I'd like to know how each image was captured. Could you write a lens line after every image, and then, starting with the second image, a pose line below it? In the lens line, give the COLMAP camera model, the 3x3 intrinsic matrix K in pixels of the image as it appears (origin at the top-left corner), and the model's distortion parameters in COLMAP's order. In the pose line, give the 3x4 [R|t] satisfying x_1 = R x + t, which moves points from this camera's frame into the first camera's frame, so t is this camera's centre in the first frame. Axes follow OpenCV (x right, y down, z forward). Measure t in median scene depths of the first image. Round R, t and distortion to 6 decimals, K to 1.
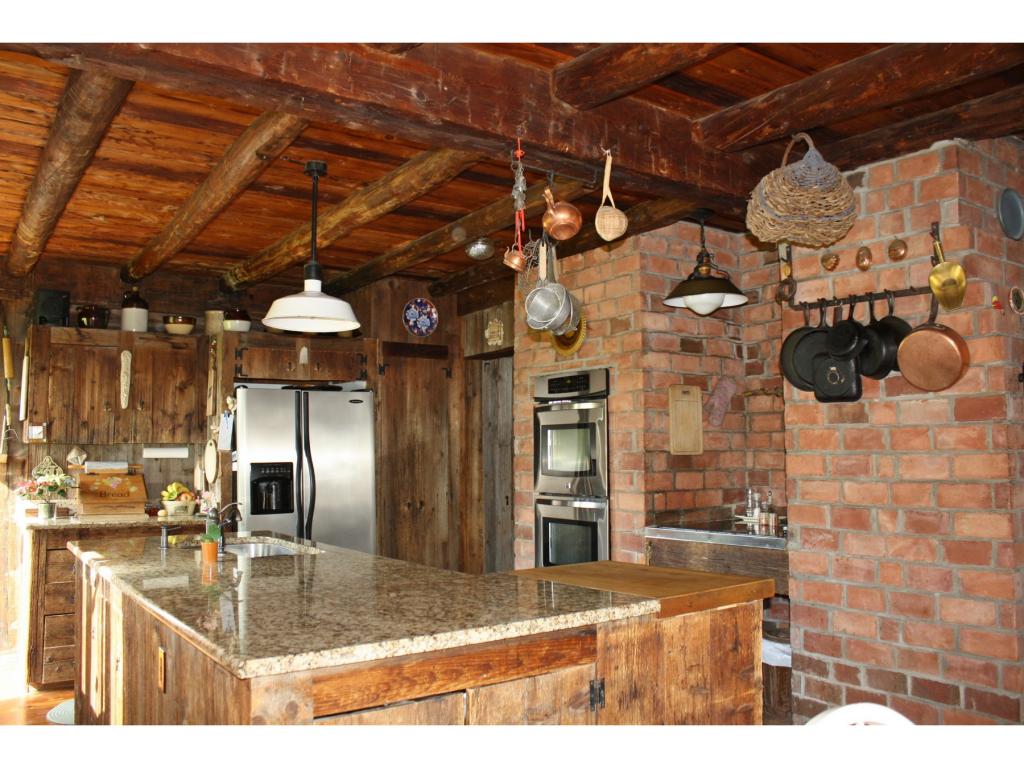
lens RADIAL K [[856.0, 0, 512.2], [0, 856.0, 381.0], [0, 0, 1]] dist [-0.144768, 0.110259]
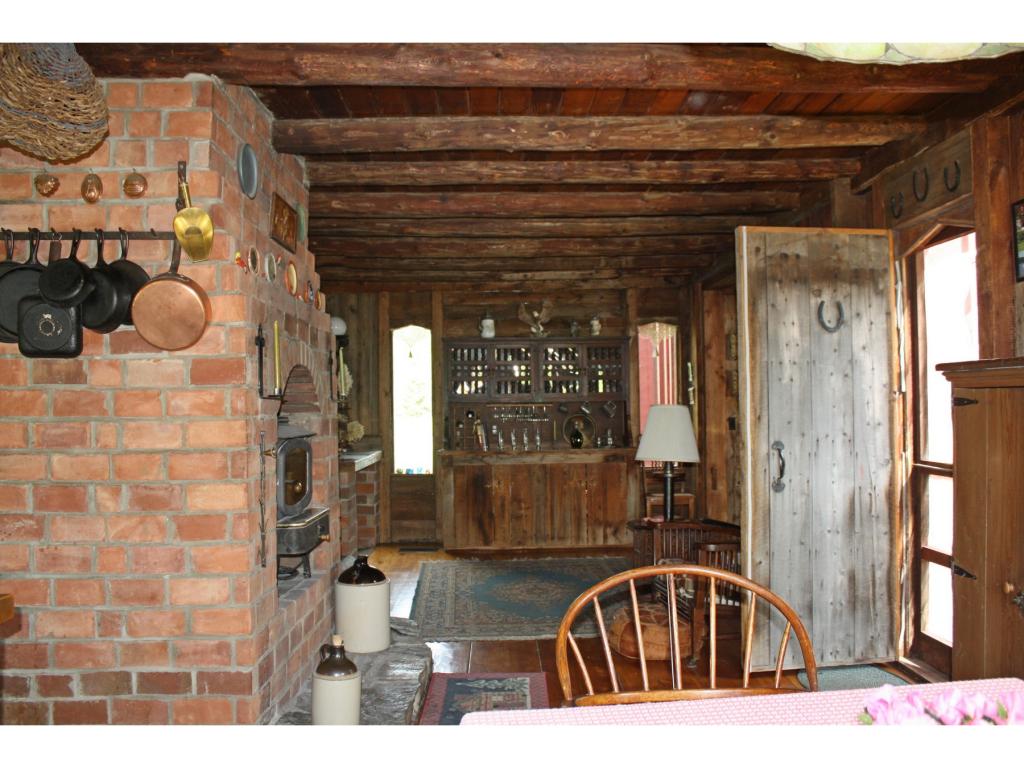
lens RADIAL K [[856.0, 0, 519.9], [0, 856.0, 381.1], [0, 0, 1]] dist [-0.144768, 0.110259]
pose [[0.549519, 0.019805, 0.835246, -0.033099], [-0.057243, 0.998262, 0.013991, 0.010844], [-0.833518, -0.055501, 0.549698, 0.183973]]
